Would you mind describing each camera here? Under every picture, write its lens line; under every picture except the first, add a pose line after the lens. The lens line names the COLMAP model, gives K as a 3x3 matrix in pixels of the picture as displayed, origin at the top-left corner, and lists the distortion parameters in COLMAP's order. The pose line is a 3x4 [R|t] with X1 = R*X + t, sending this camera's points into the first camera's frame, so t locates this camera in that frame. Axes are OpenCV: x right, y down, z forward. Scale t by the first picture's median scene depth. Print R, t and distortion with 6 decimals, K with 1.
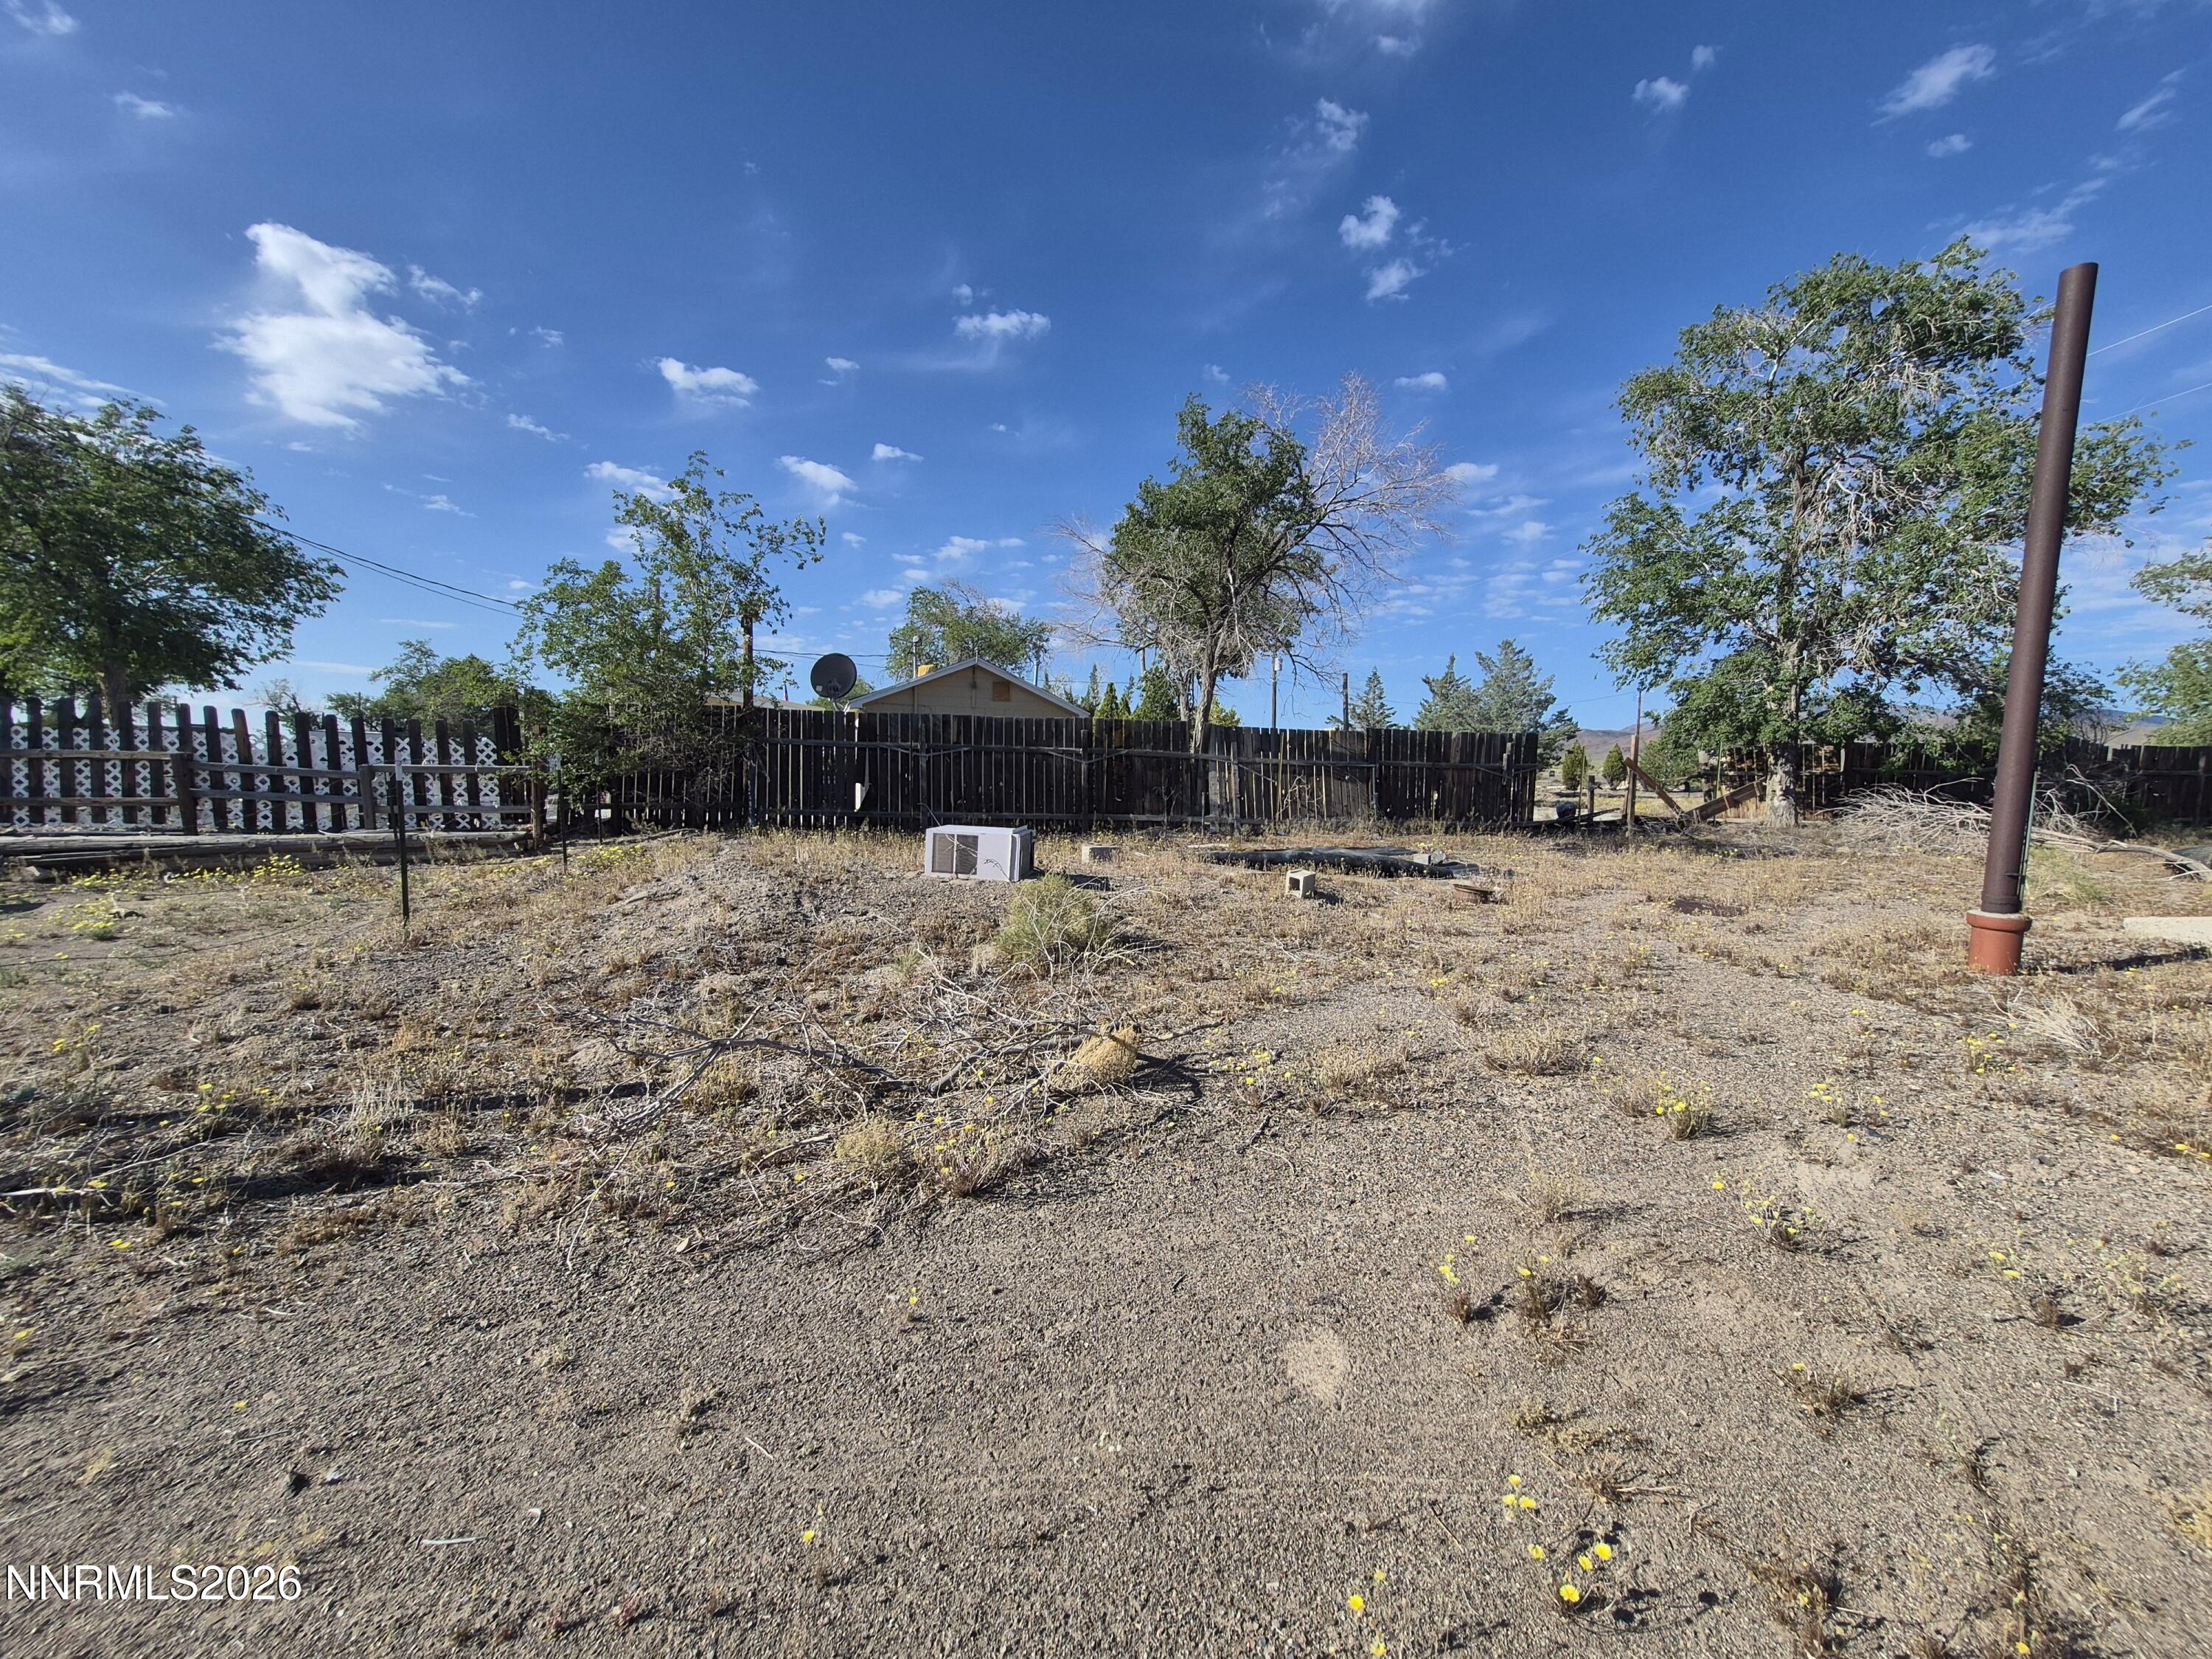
lens RADIAL K [[889.1, 0, 1107.5], [0, 889.1, 825.6], [0, 0, 1]] dist [-0.000290, 0.000224]
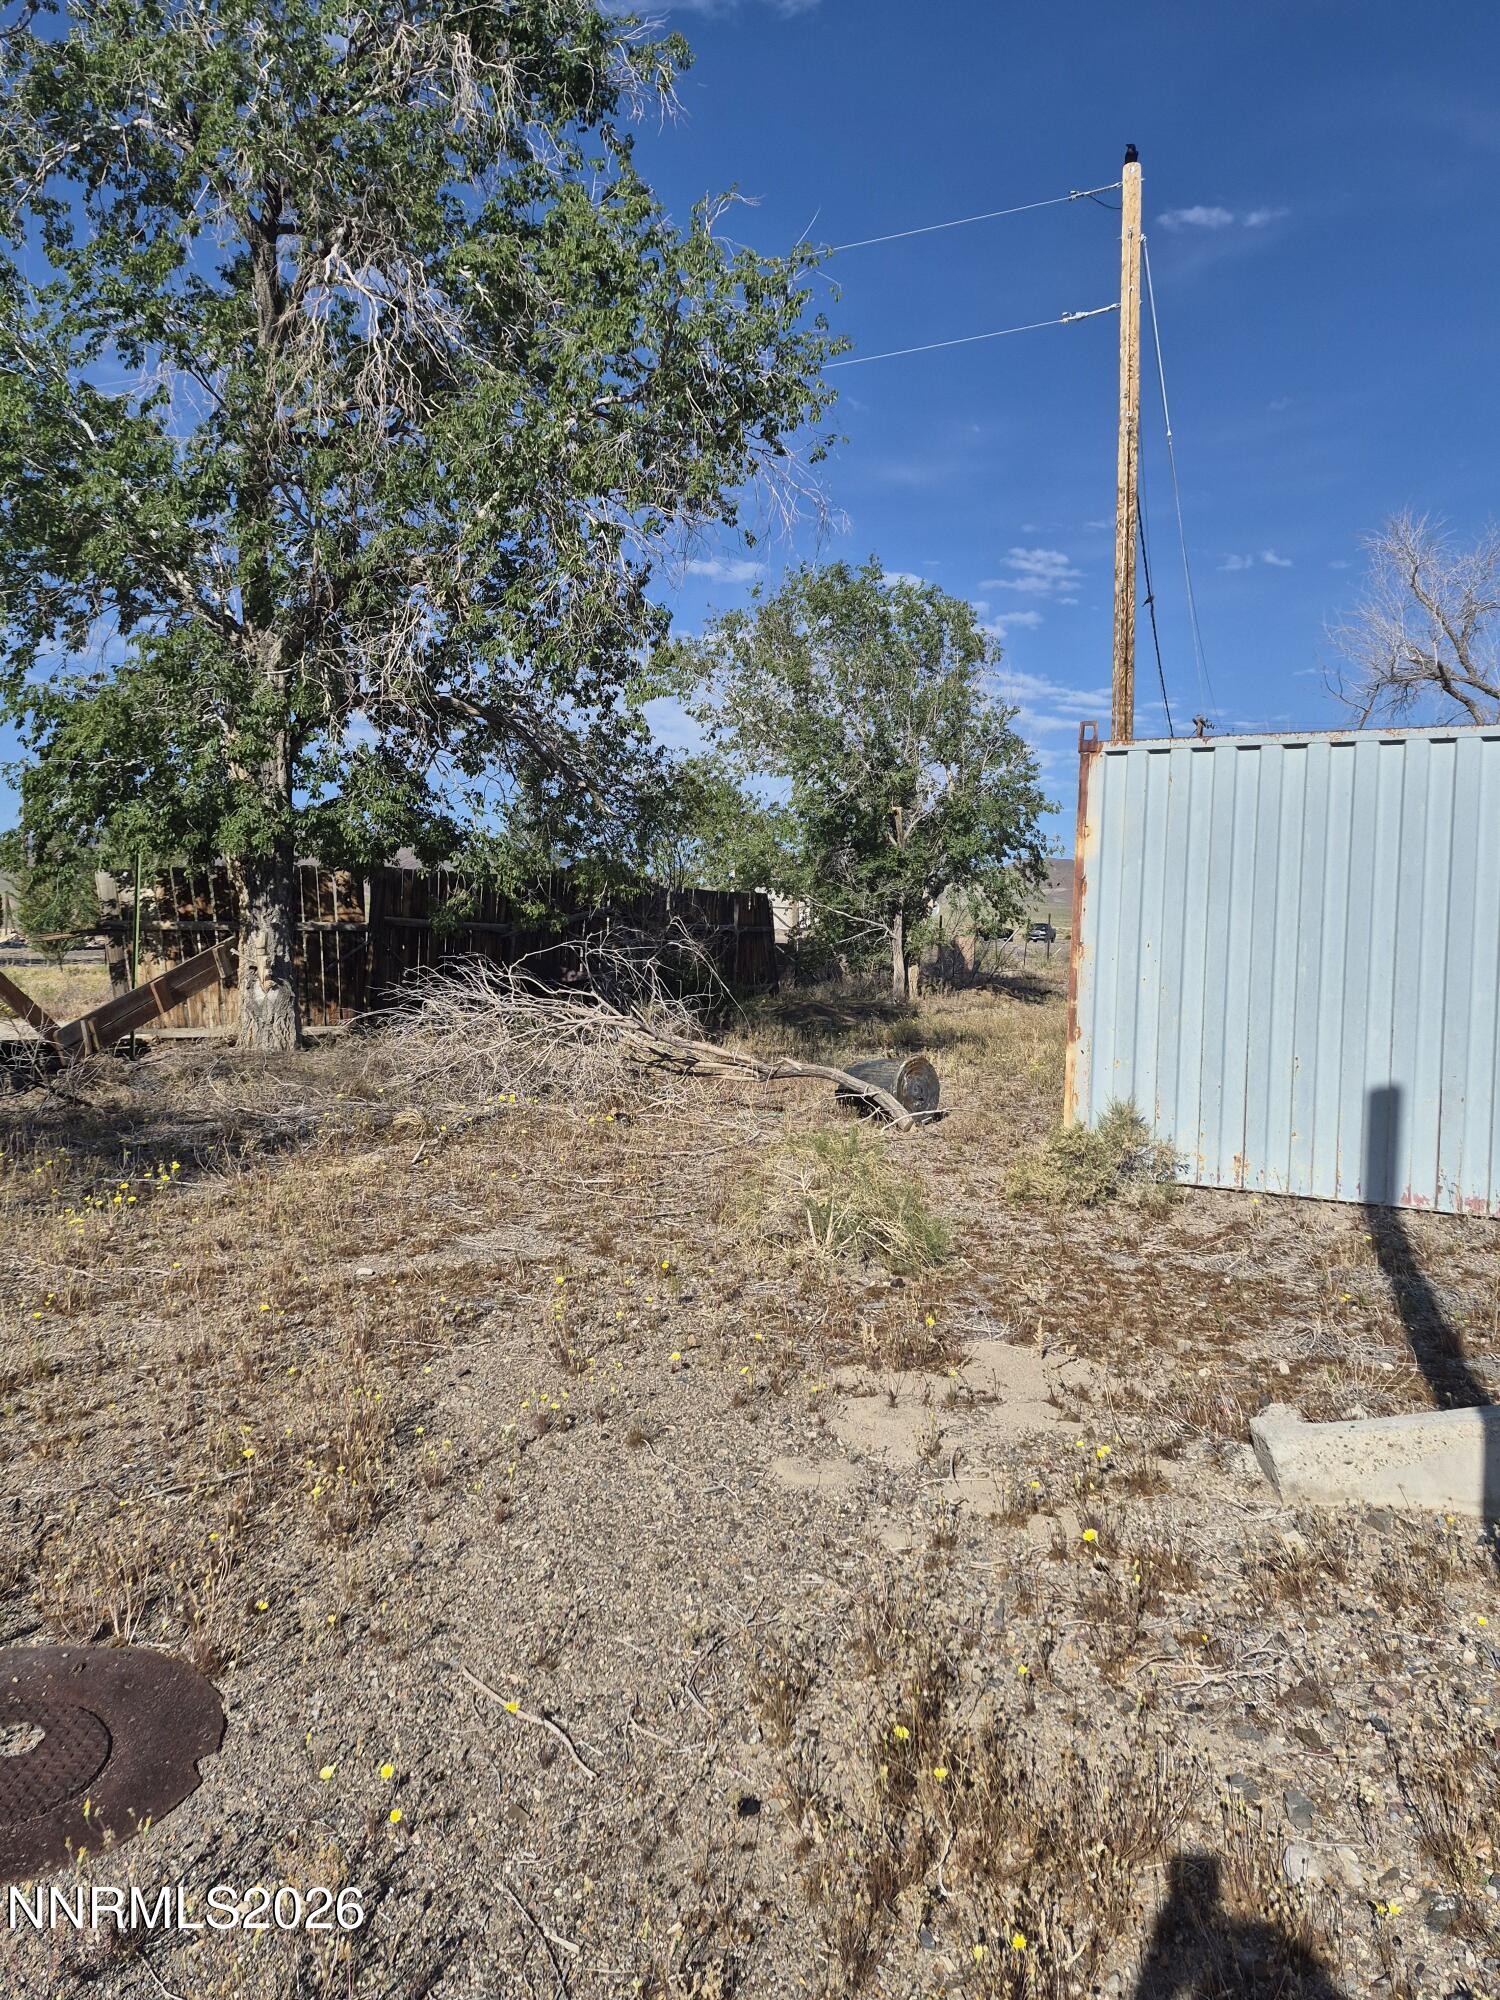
lens RADIAL K [[1331.7, 0, 743.5], [0, 1331.7, 1000.0], [0, 0, 1]] dist [0.025064, -0.000290]
pose [[0.536108, -0.040936, 0.843156, 0.320206], [0.035215, 0.999039, 0.026114, -0.031712], [-0.843414, 0.015692, 0.537035, 0.438781]]
